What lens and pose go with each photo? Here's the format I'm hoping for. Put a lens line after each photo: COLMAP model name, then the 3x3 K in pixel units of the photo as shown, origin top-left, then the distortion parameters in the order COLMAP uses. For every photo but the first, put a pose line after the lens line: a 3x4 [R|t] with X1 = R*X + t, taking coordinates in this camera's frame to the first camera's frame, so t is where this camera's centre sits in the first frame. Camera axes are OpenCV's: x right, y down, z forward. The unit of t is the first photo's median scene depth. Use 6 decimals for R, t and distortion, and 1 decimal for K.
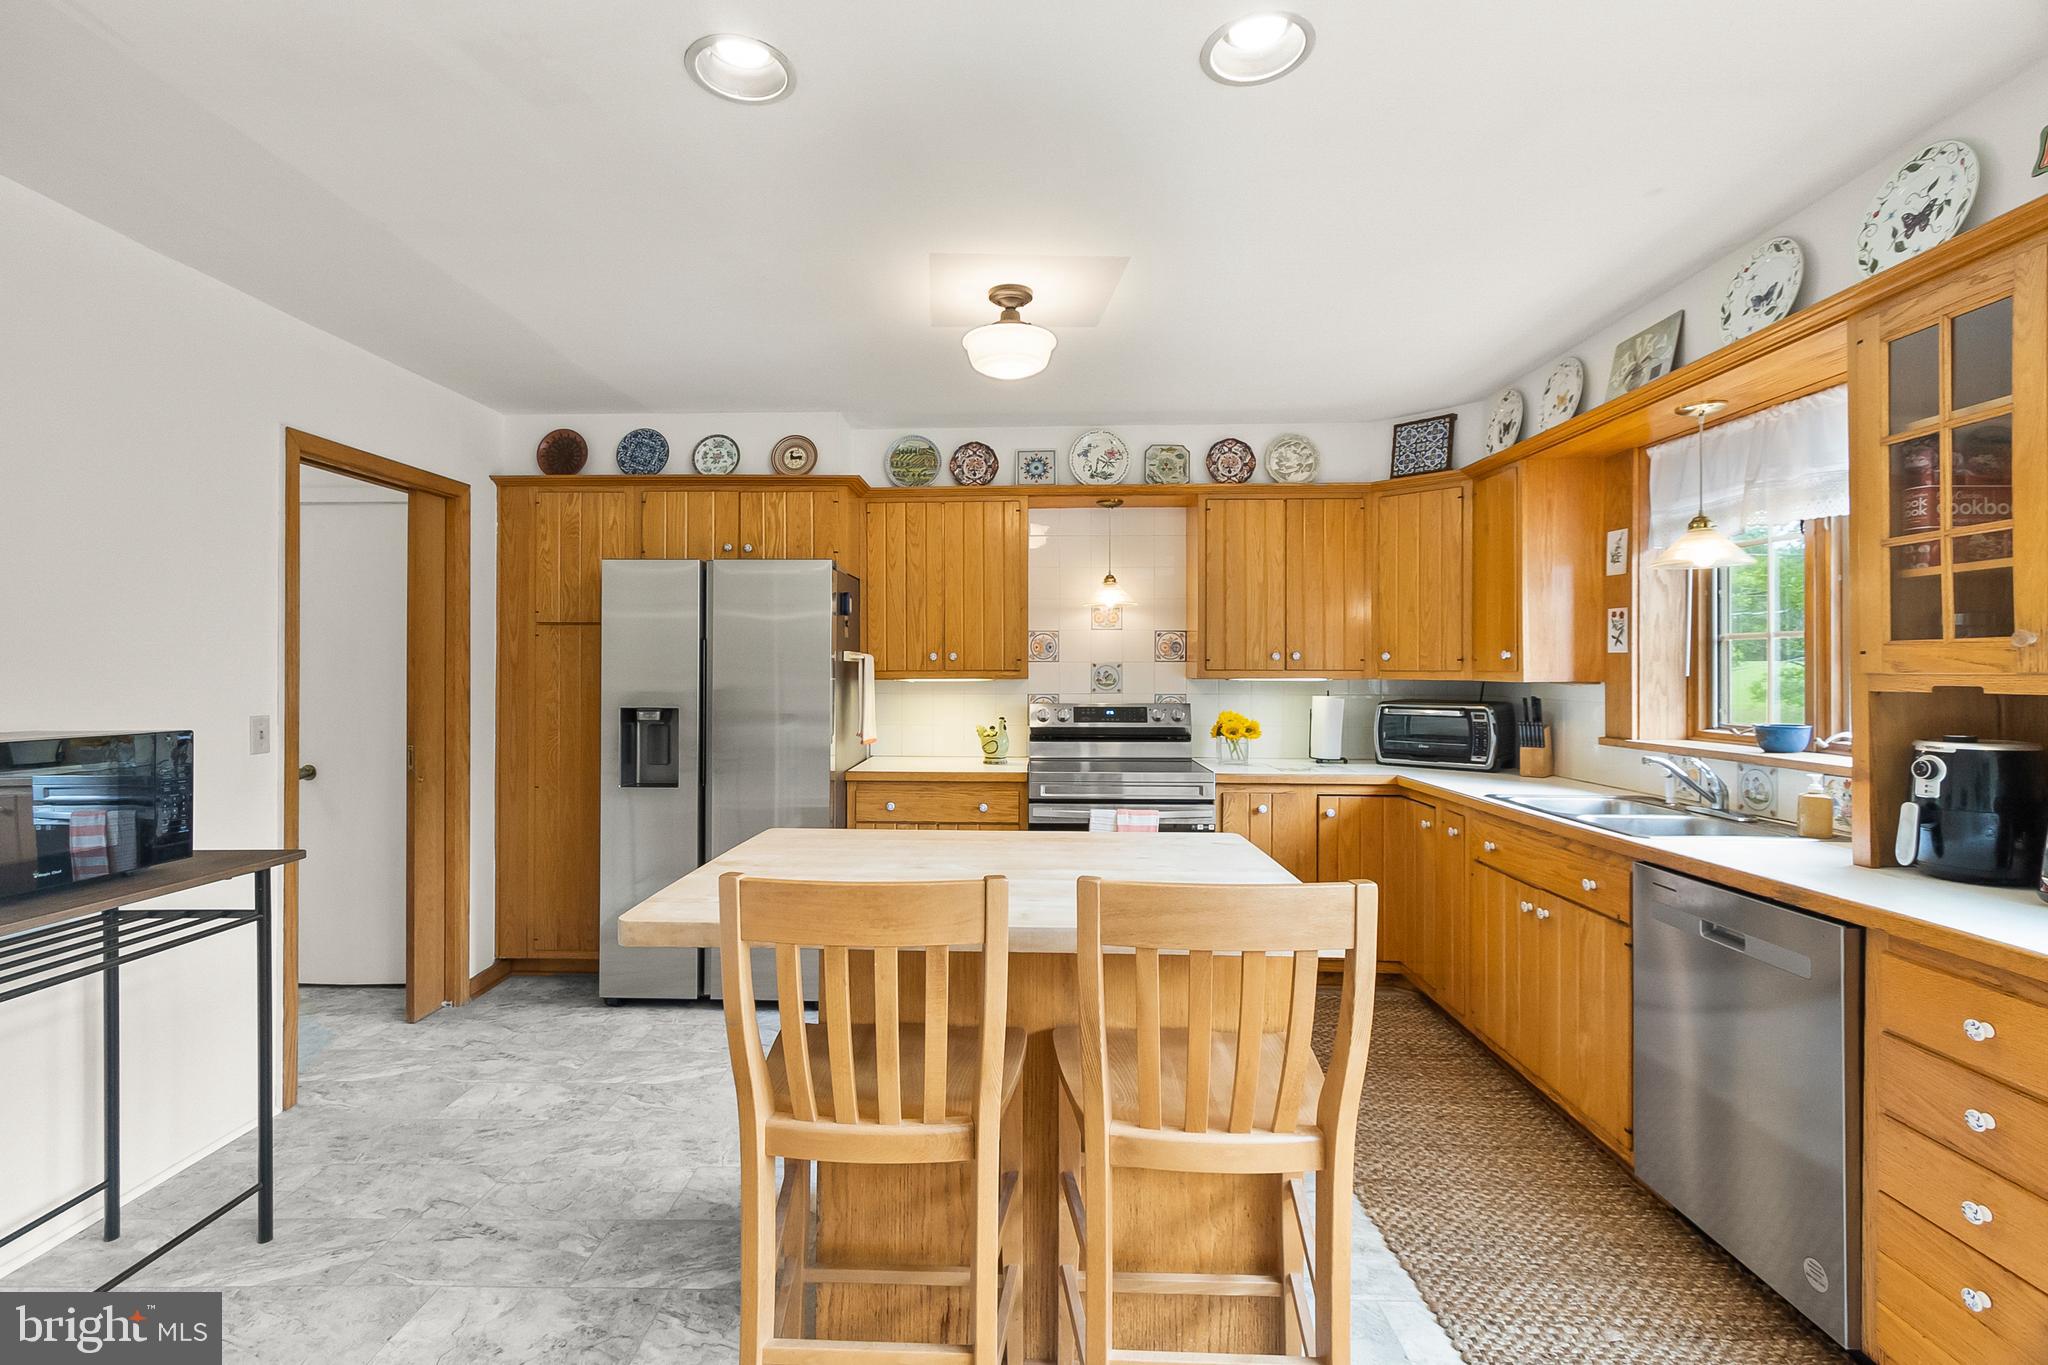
lens RADIAL K [[942.4, 0, 1011.5], [0, 942.4, 673.2], [0, 0, 1]] dist [0.004803, -0.000266]
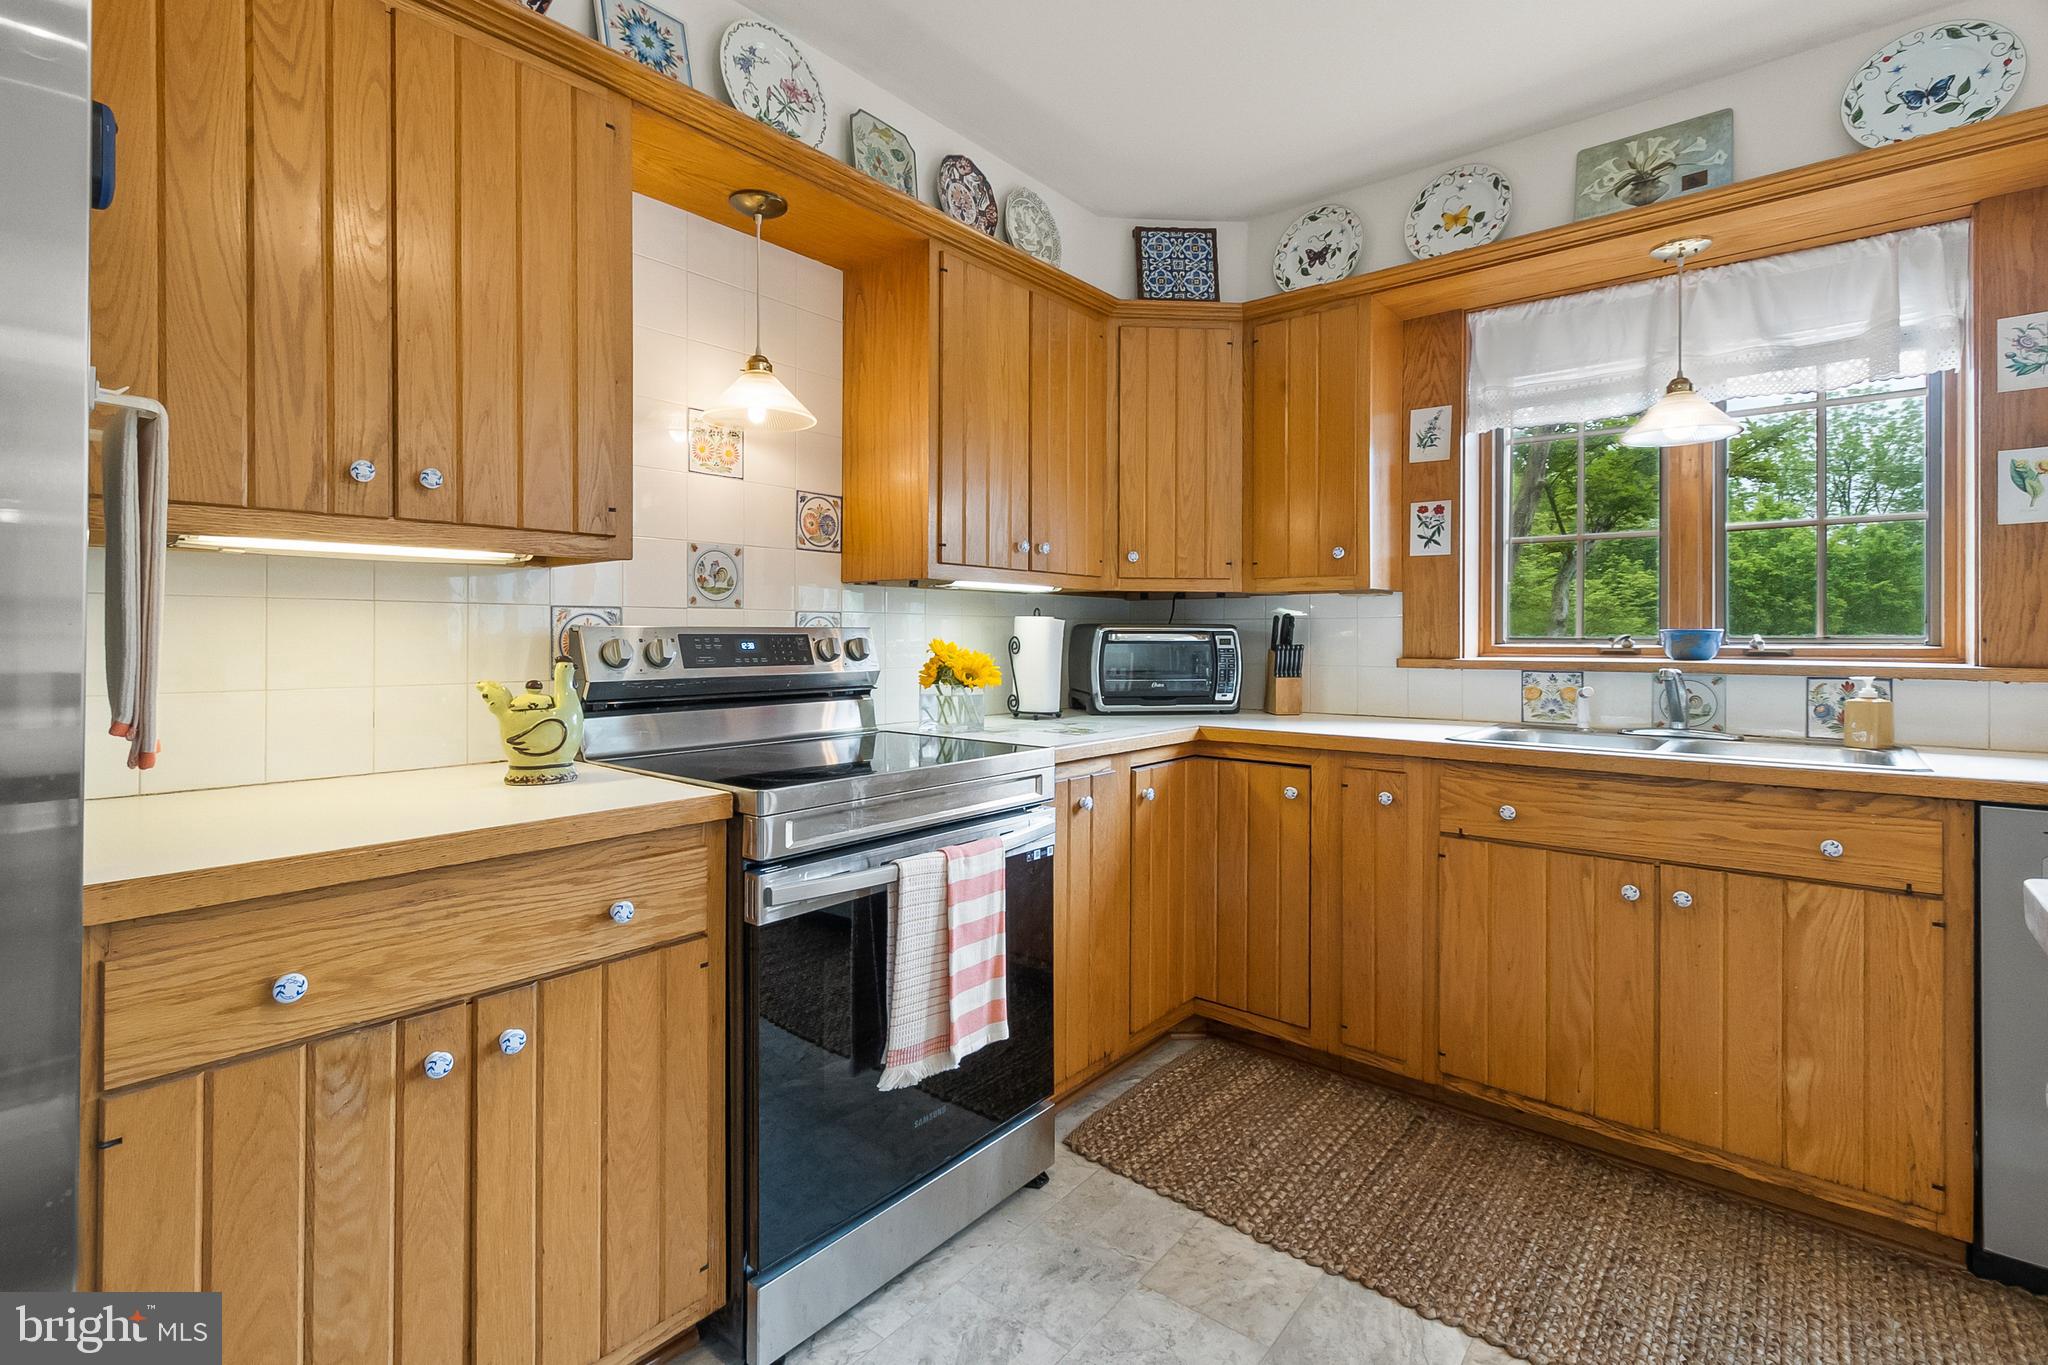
lens RADIAL K [[942.4, 0, 1010.3], [0, 942.4, 637.5], [0, 0, 1]] dist [0.004803, -0.000266]
pose [[0.629385, -0.002800, 0.777088, -0.205312], [0.003610, 0.999993, 0.000679, 0.042210], [-0.777085, 0.002378, 0.629391, 0.663007]]
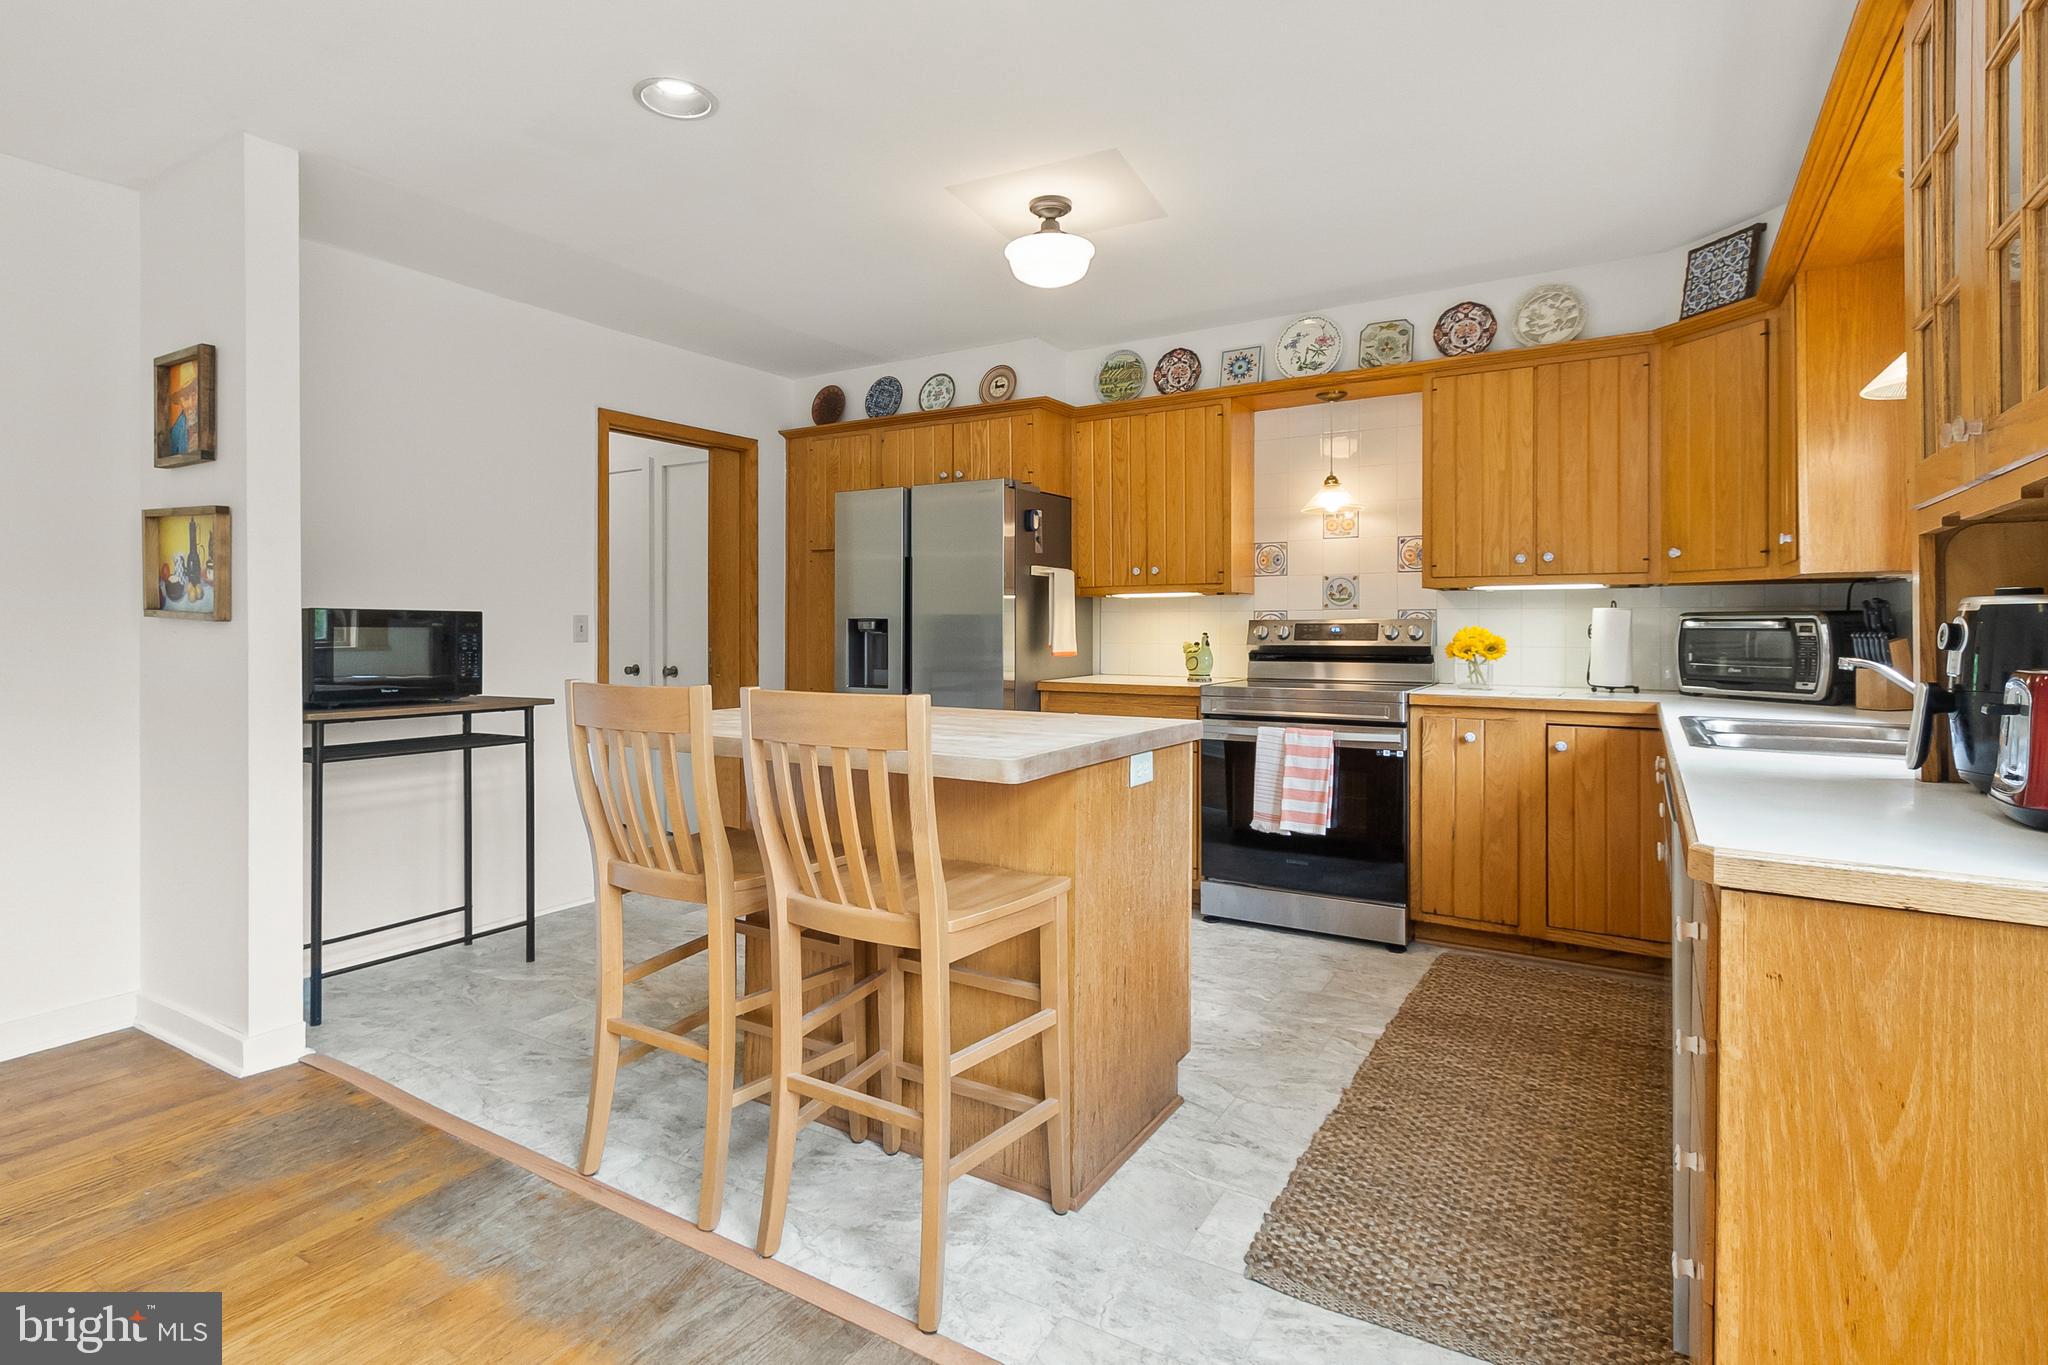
lens RADIAL K [[1049.0, 0, 1004.8], [0, 1049.0, 635.4], [0, 0, 1]] dist [0.006489, -0.000973]
pose [[0.864863, 0.001300, -0.502006, 0.371182], [0.000125, 0.999996, 0.002805, 0.049340], [0.502008, -0.002489, 0.864860, -0.022137]]
